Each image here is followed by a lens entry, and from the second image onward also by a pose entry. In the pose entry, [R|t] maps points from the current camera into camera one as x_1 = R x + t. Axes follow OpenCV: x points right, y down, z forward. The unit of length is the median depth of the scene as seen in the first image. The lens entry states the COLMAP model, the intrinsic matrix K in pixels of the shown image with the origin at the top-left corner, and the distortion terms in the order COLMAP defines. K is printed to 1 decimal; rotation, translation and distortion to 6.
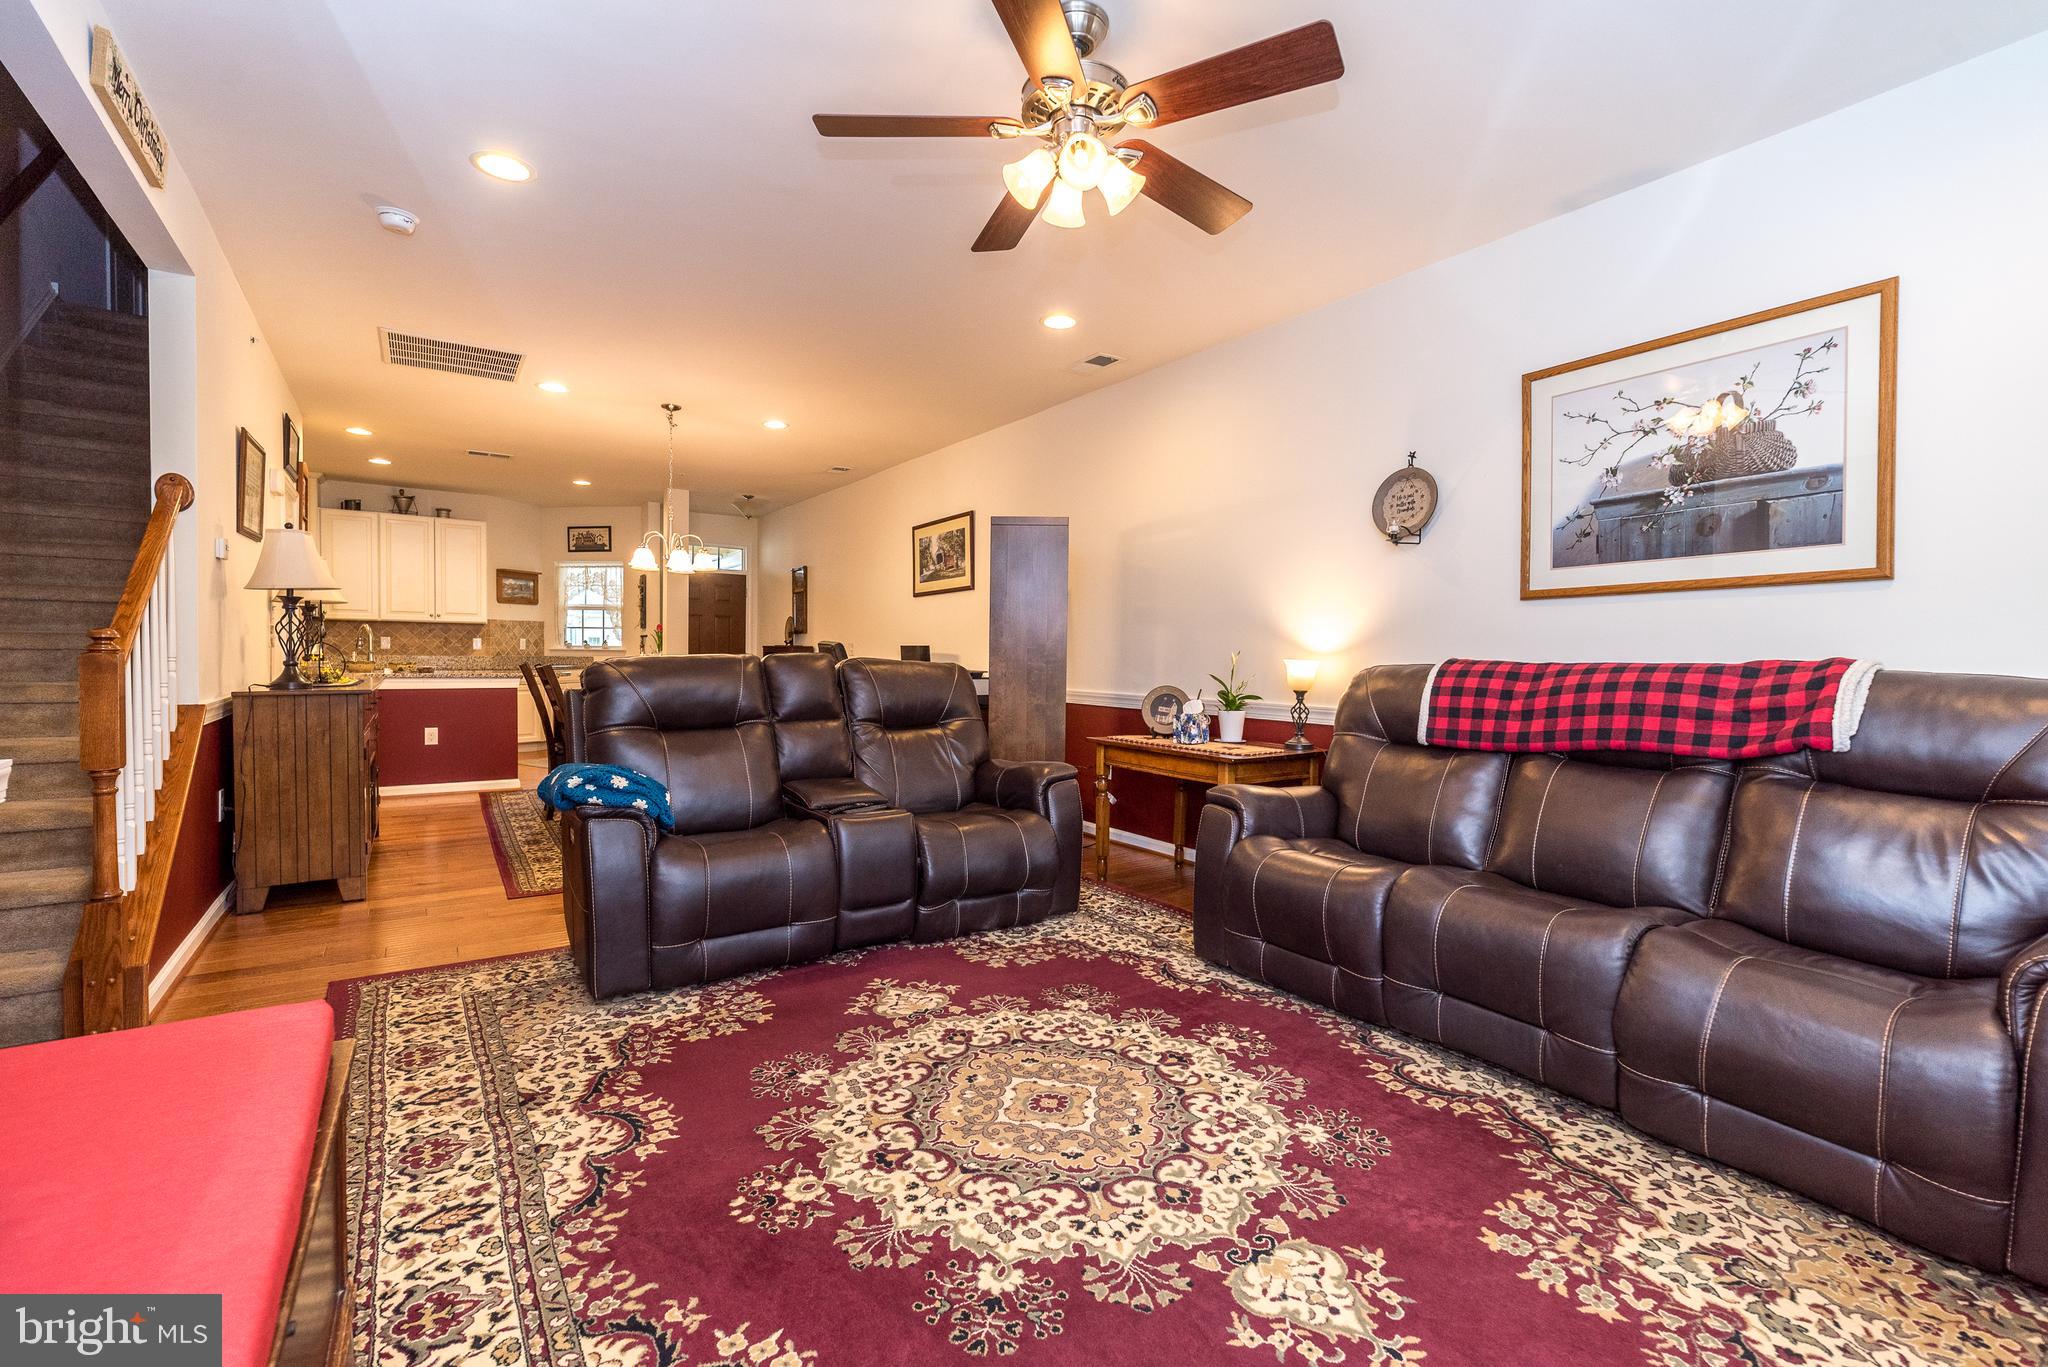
lens RADIAL K [[885.8, 0, 1019.1], [0, 885.8, 679.2], [0, 0, 1]] dist [0.005881, -0.000137]
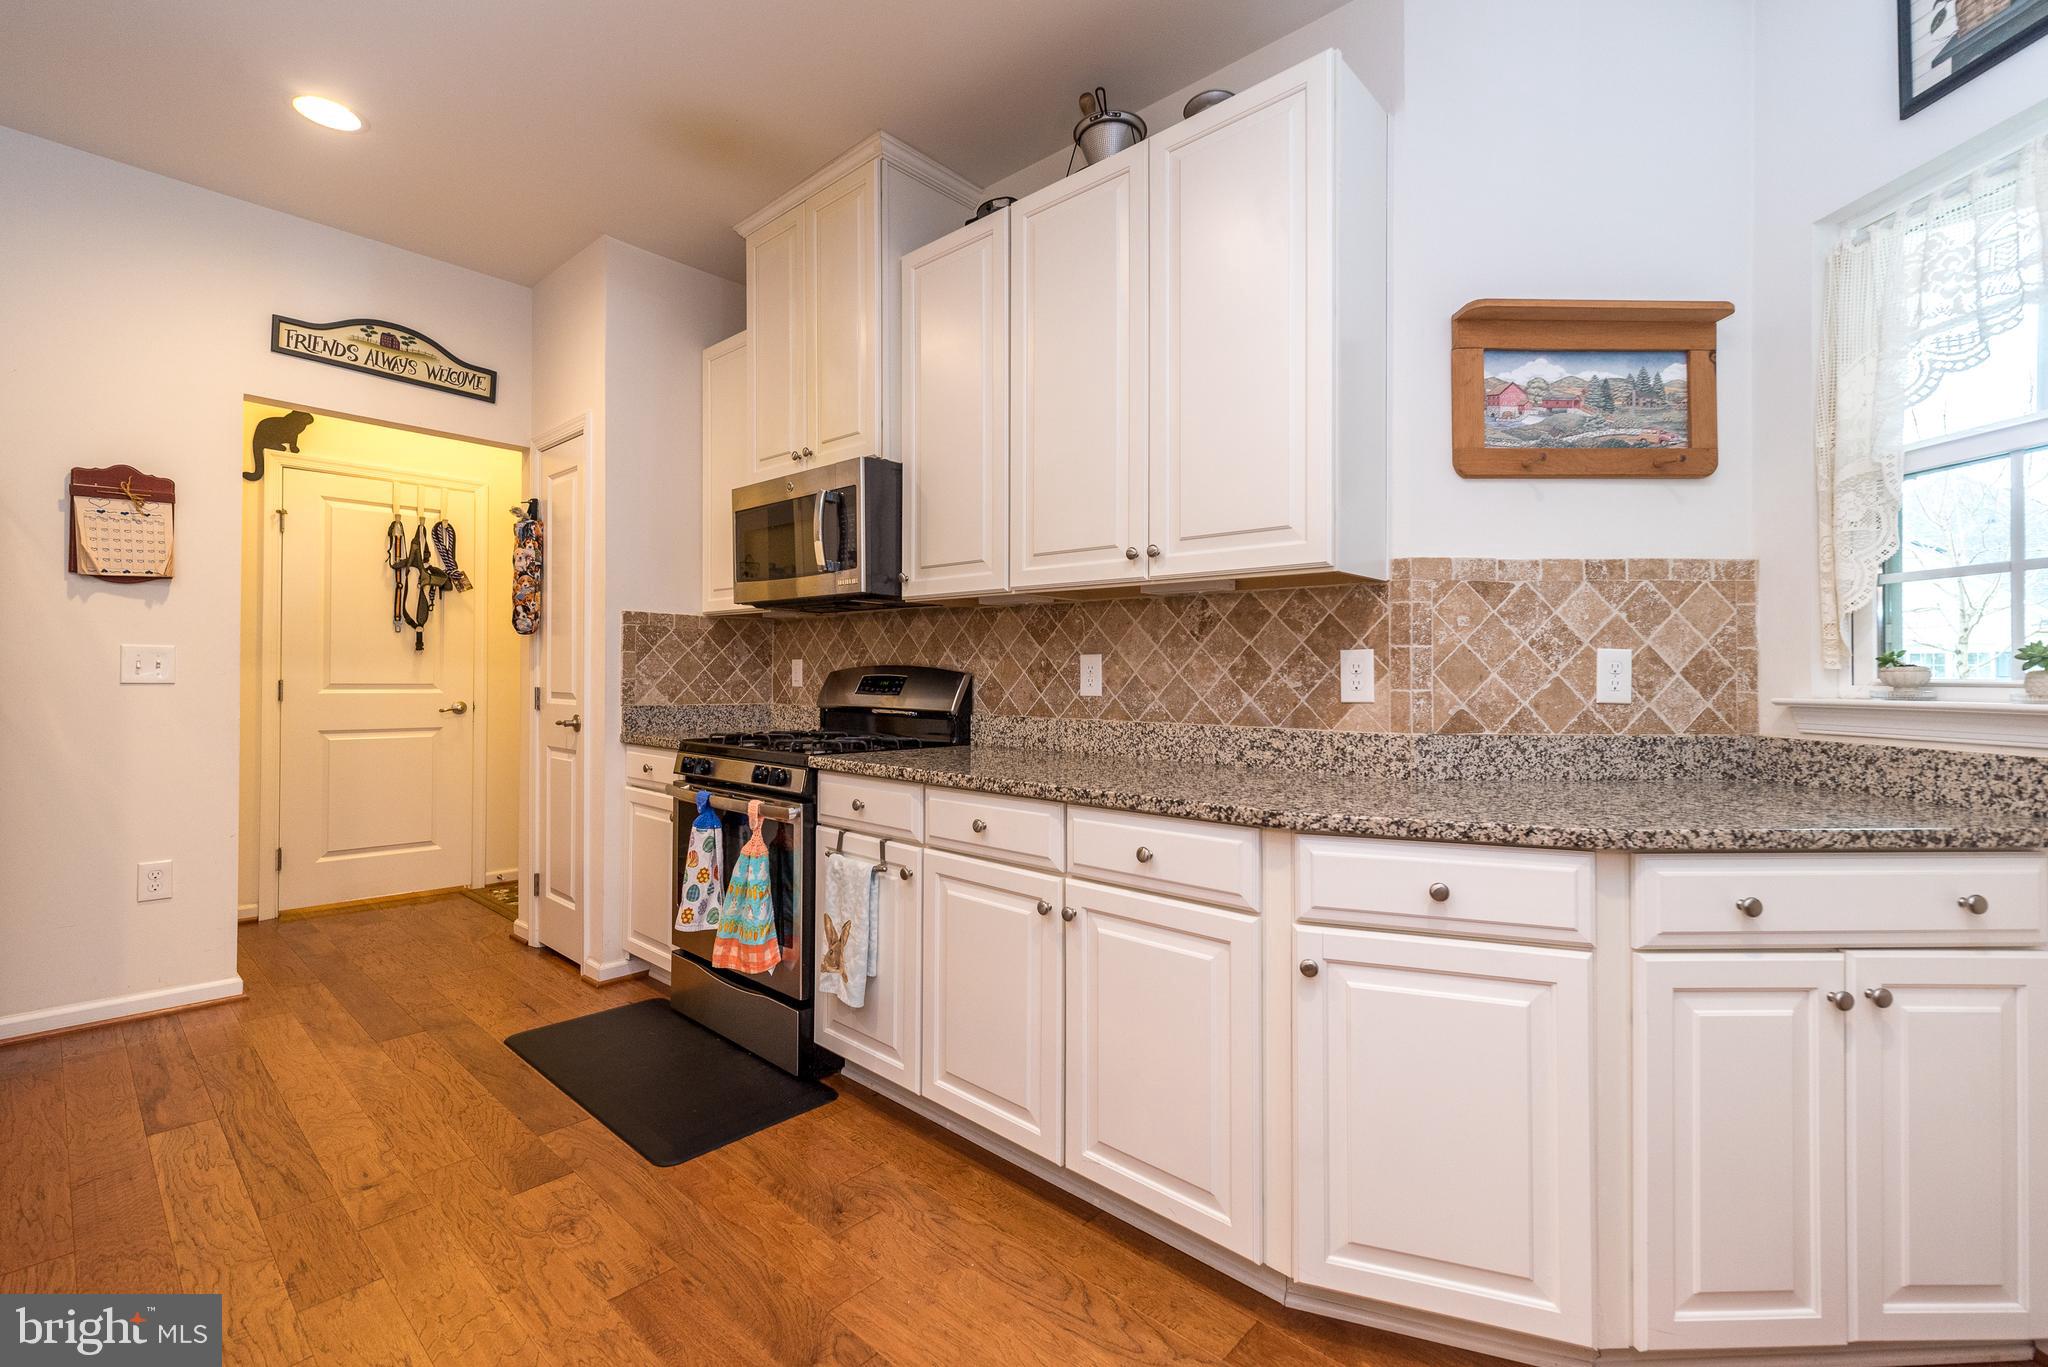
lens RADIAL K [[885.8, 0, 1019.1], [0, 885.8, 679.2], [0, 0, 1]] dist [0.005881, -0.000137]
pose [[0.229280, -0.008300, -0.973325, -1.452899], [-0.033319, 0.999311, -0.016371, -0.114256], [0.972790, 0.036184, 0.228846, 3.034661]]
